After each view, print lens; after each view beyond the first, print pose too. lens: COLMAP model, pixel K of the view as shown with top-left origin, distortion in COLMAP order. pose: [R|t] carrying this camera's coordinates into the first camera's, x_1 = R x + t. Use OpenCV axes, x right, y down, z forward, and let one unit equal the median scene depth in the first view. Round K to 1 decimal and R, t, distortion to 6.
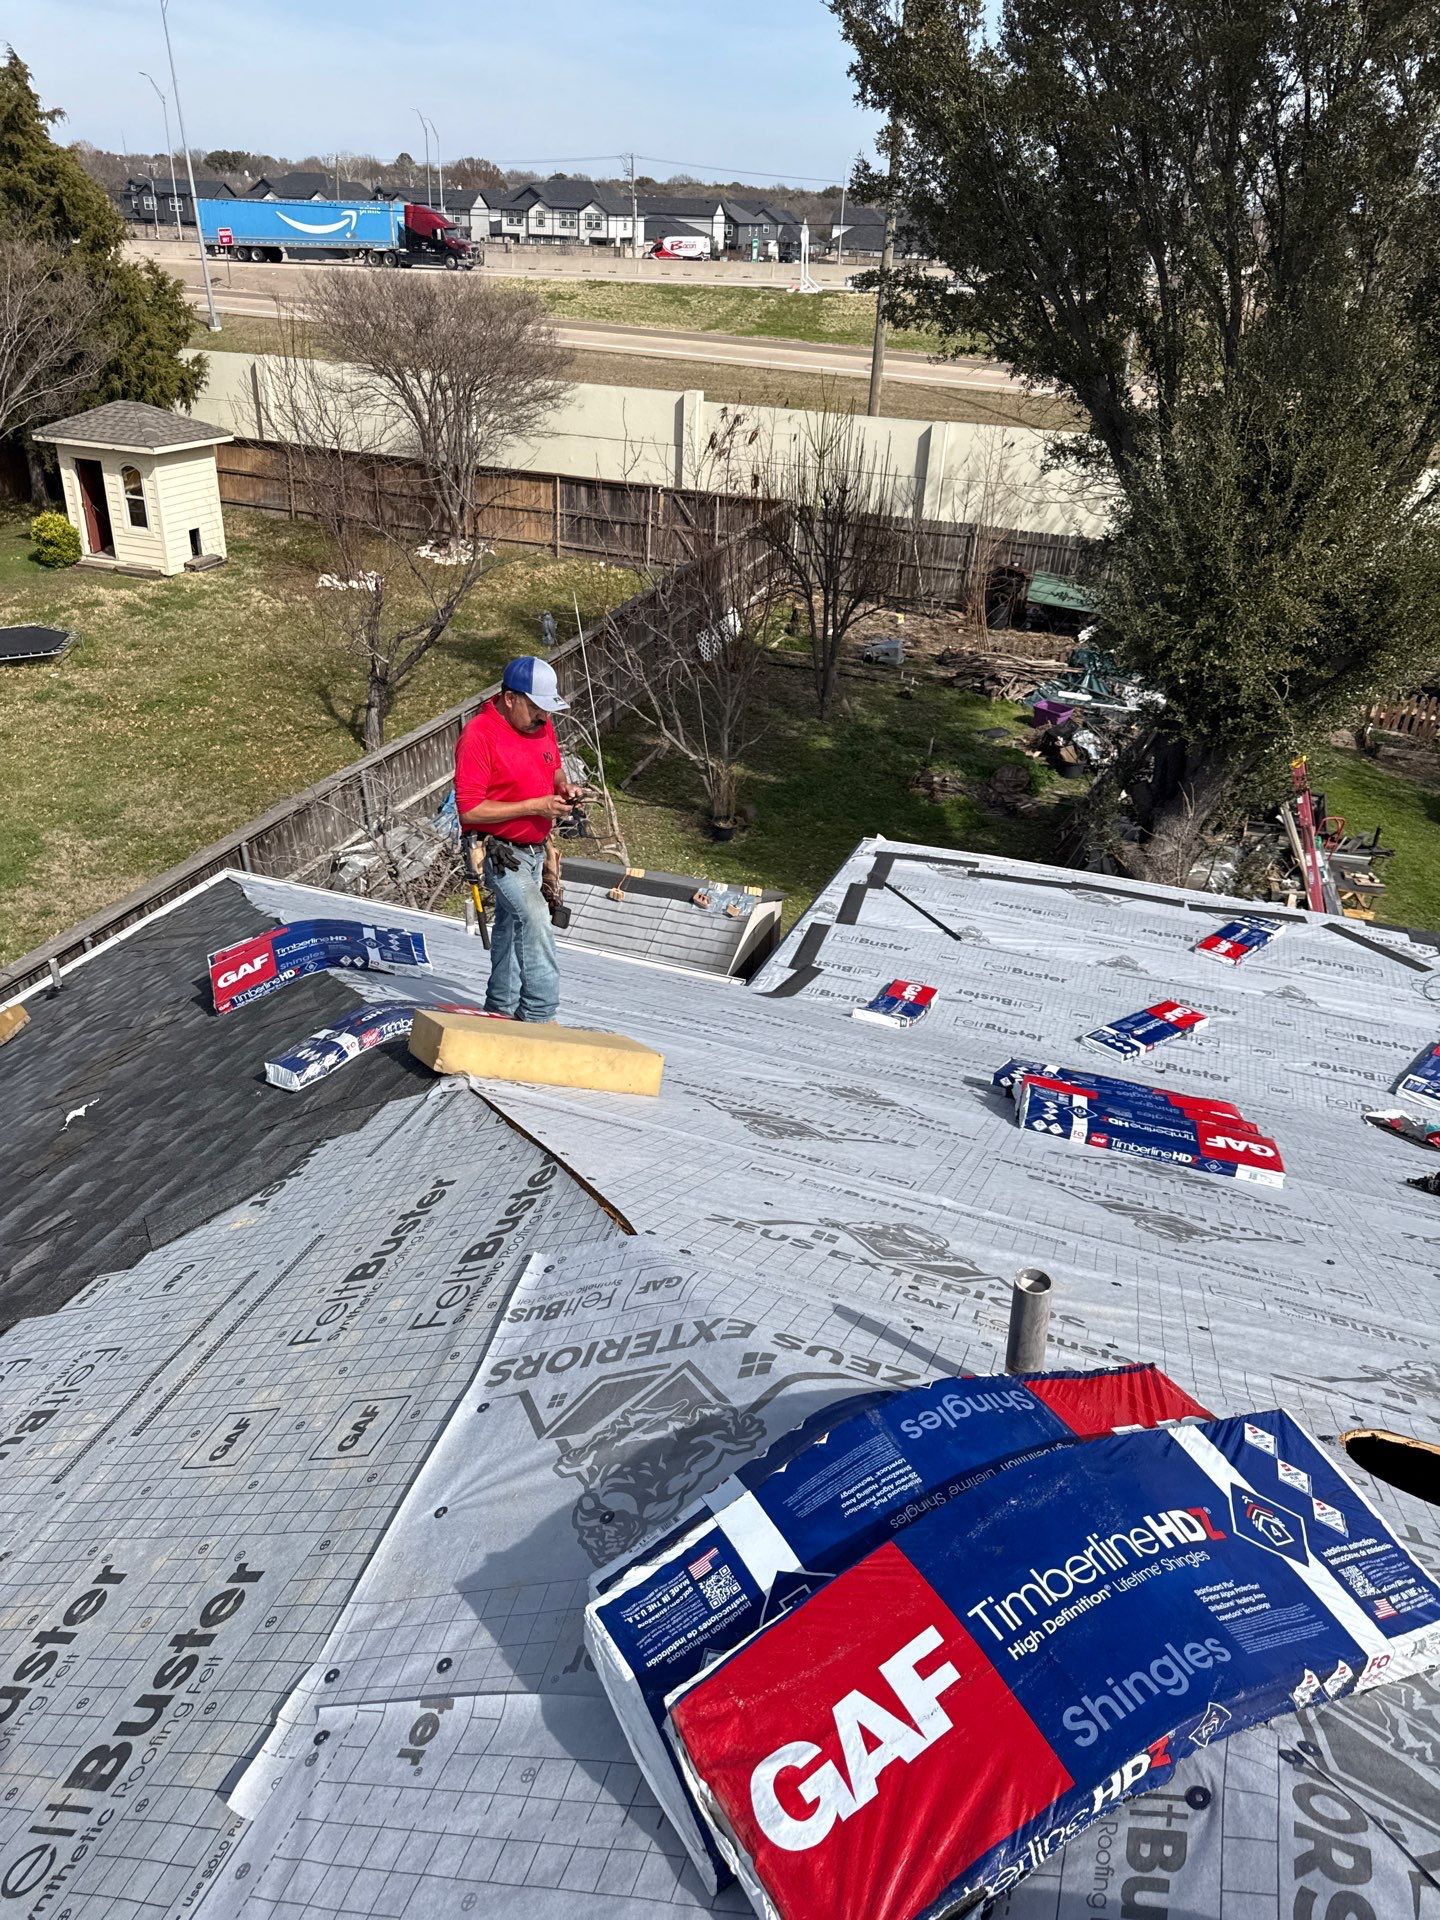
lens RADIAL K [[1359.9, 0, 705.4], [0, 1359.9, 942.8], [0, 0, 1]] dist [0.030359, -0.031615]
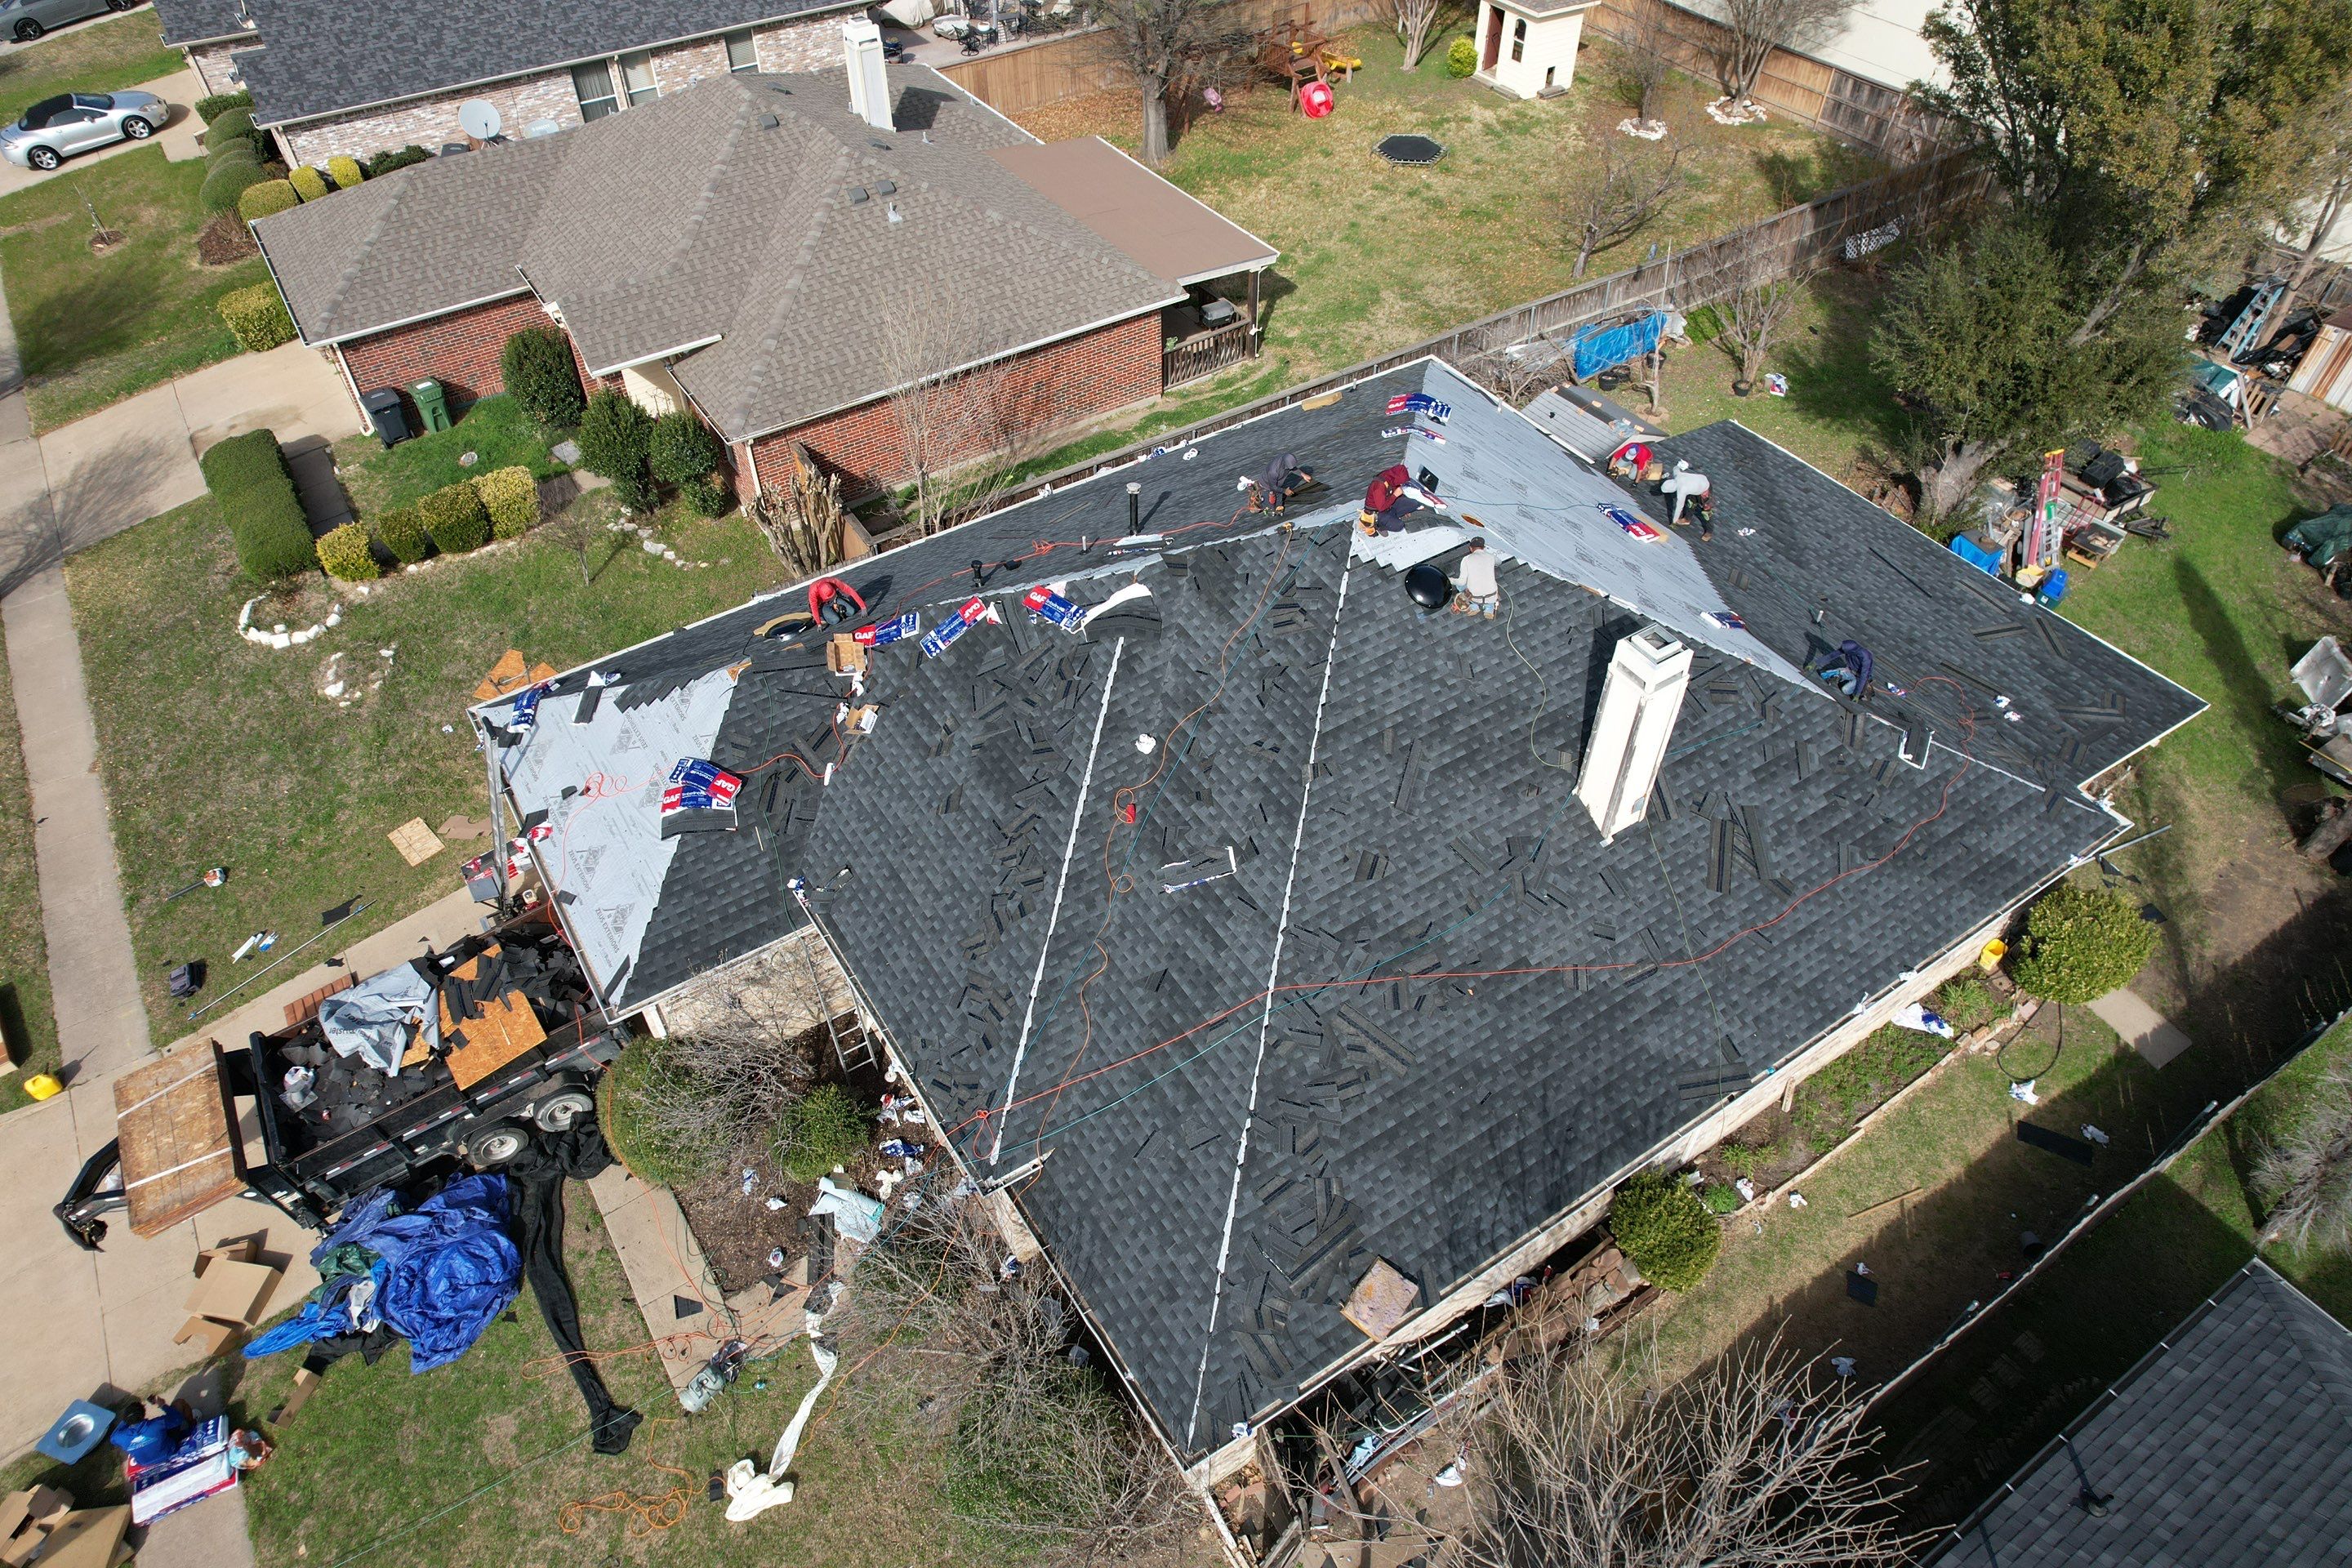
lens RADIAL K [[1505.2, 0, 1178.6], [0, 1505.2, 785.1], [0, 0, 1]] dist [-0.078990, 0.070254]
pose [[0.801081, 0.397220, -0.447756, 0.607861], [-0.255562, 0.903431, 0.344240, -0.126502], [0.541256, -0.161335, 0.825235, -1.209148]]
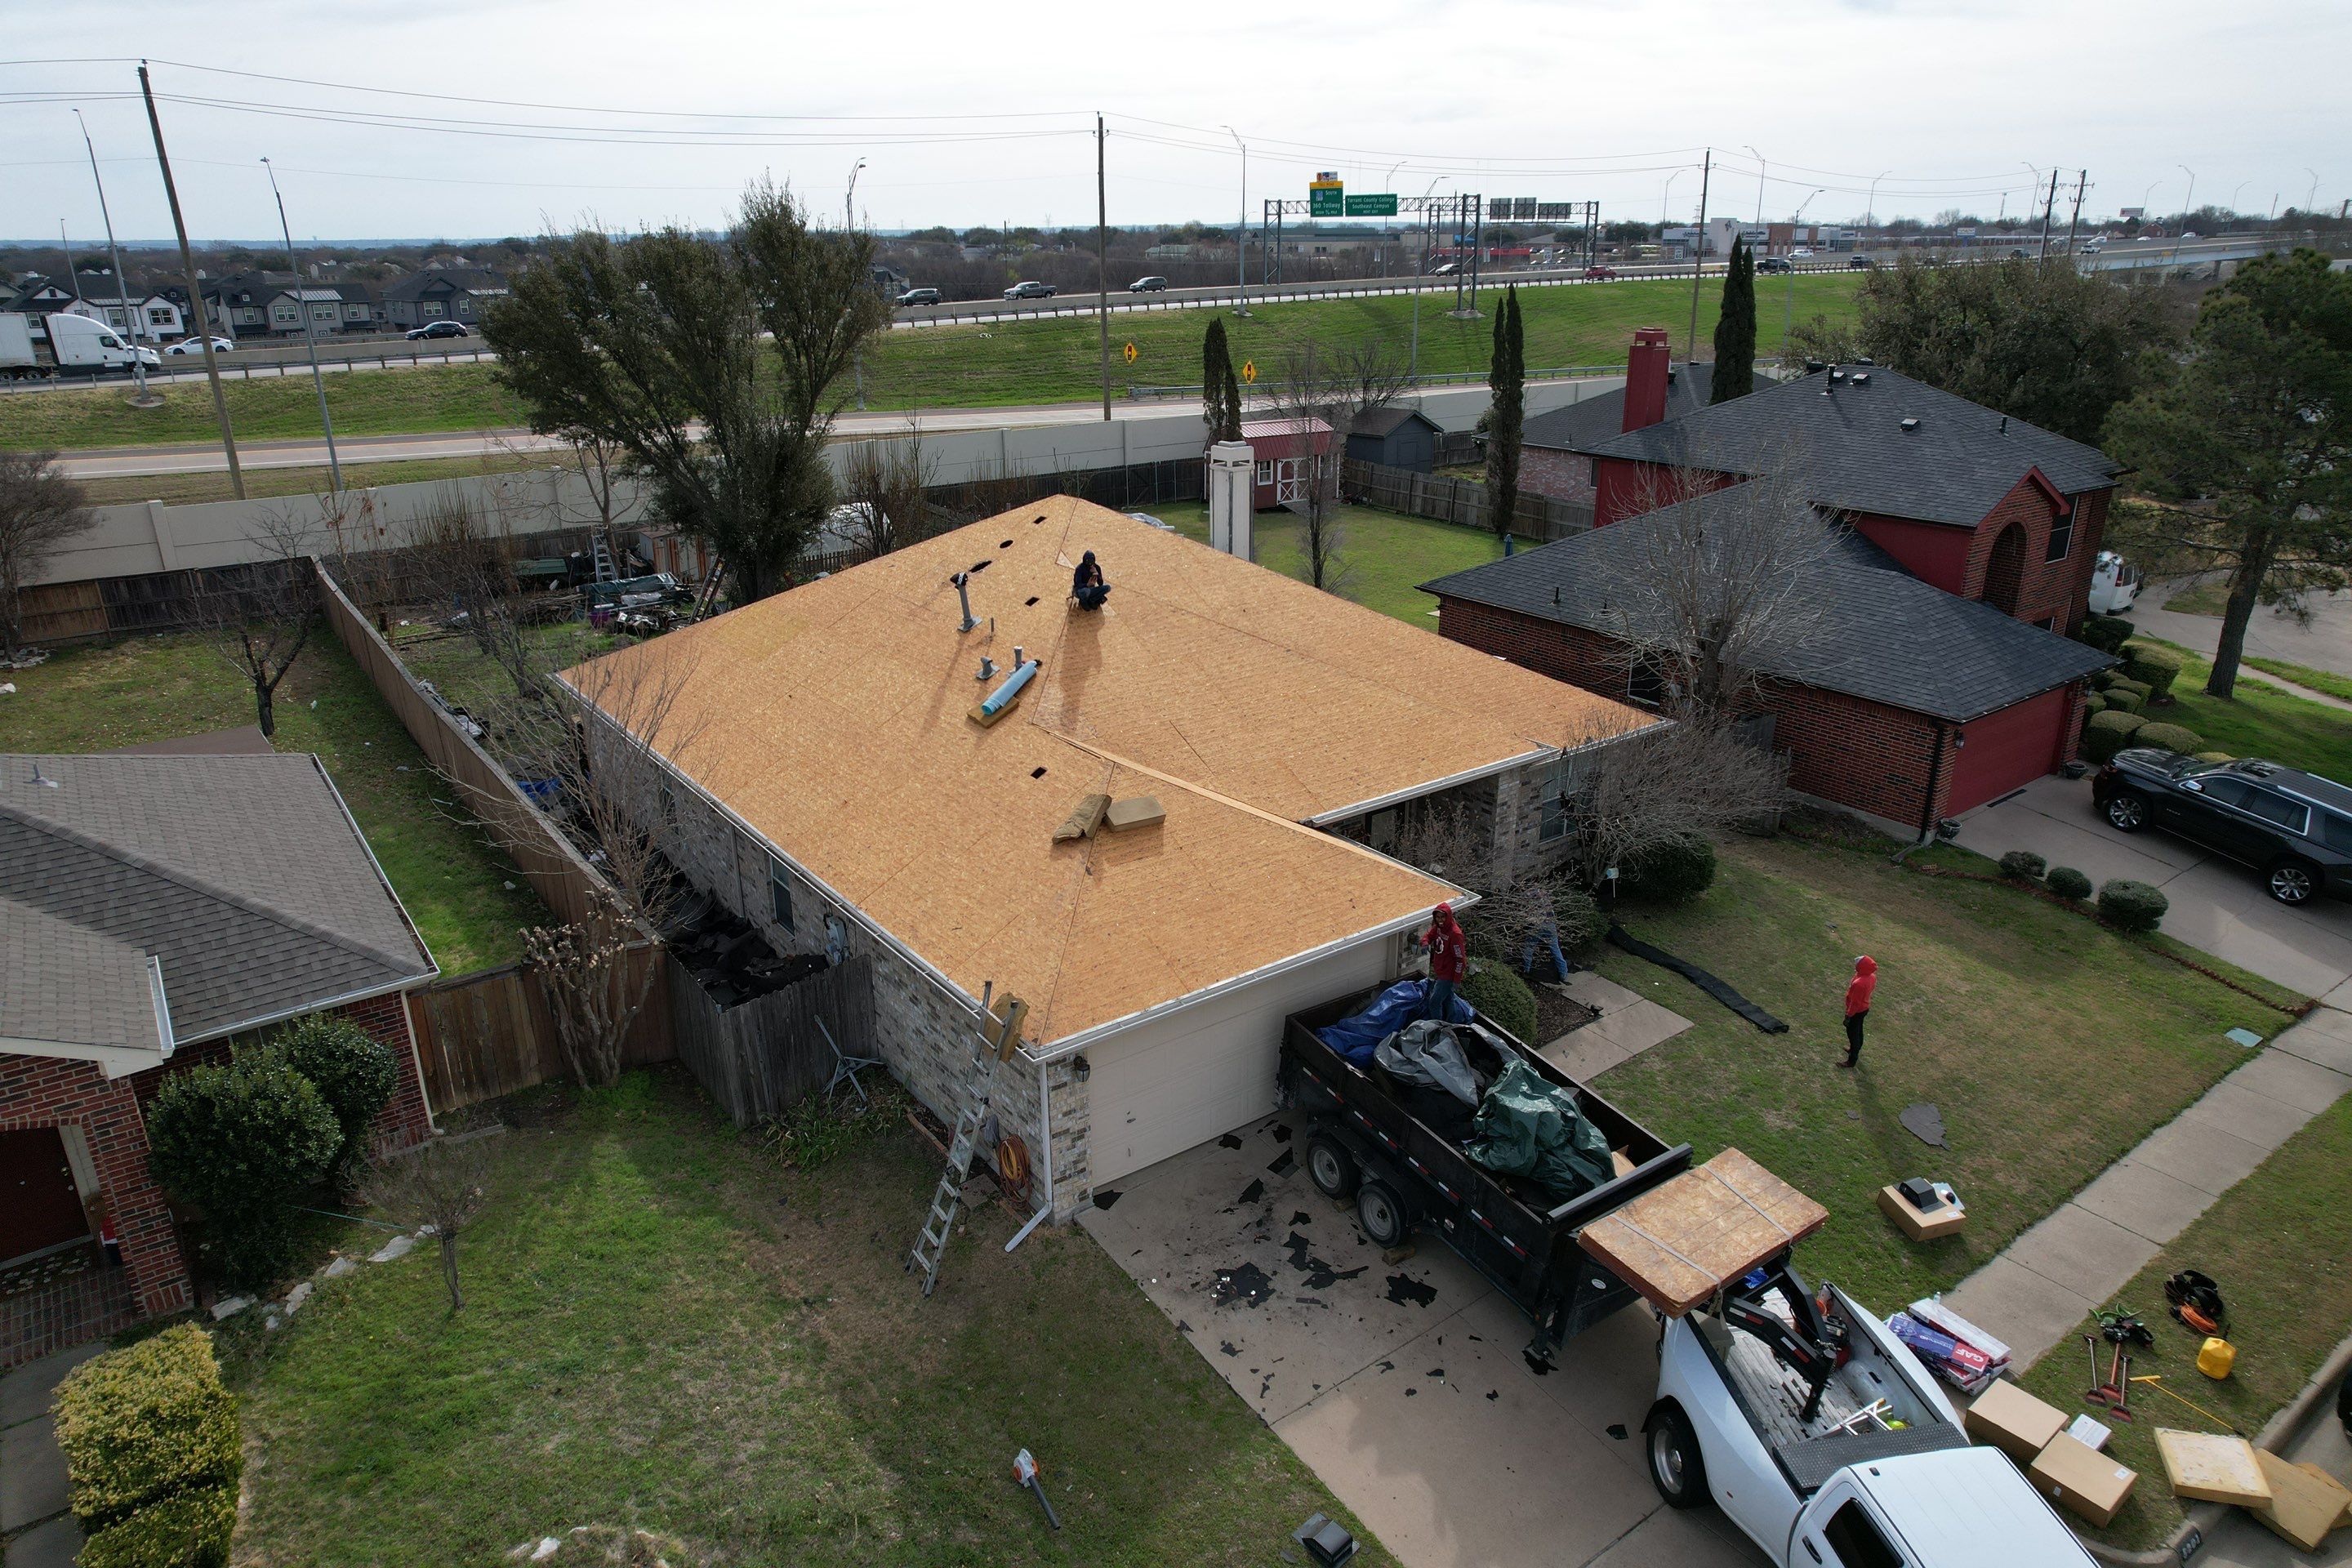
lens RADIAL K [[1505.2, 0, 1176.1], [0, 1505.2, 786.6], [0, 0, 1]] dist [-0.078990, 0.070254]
pose [[0.546976, -0.327568, 0.770400, -1.466038], [0.423913, 0.901936, 0.082522, 0.305526], [-0.721883, 0.281444, 0.632198, -1.143342]]
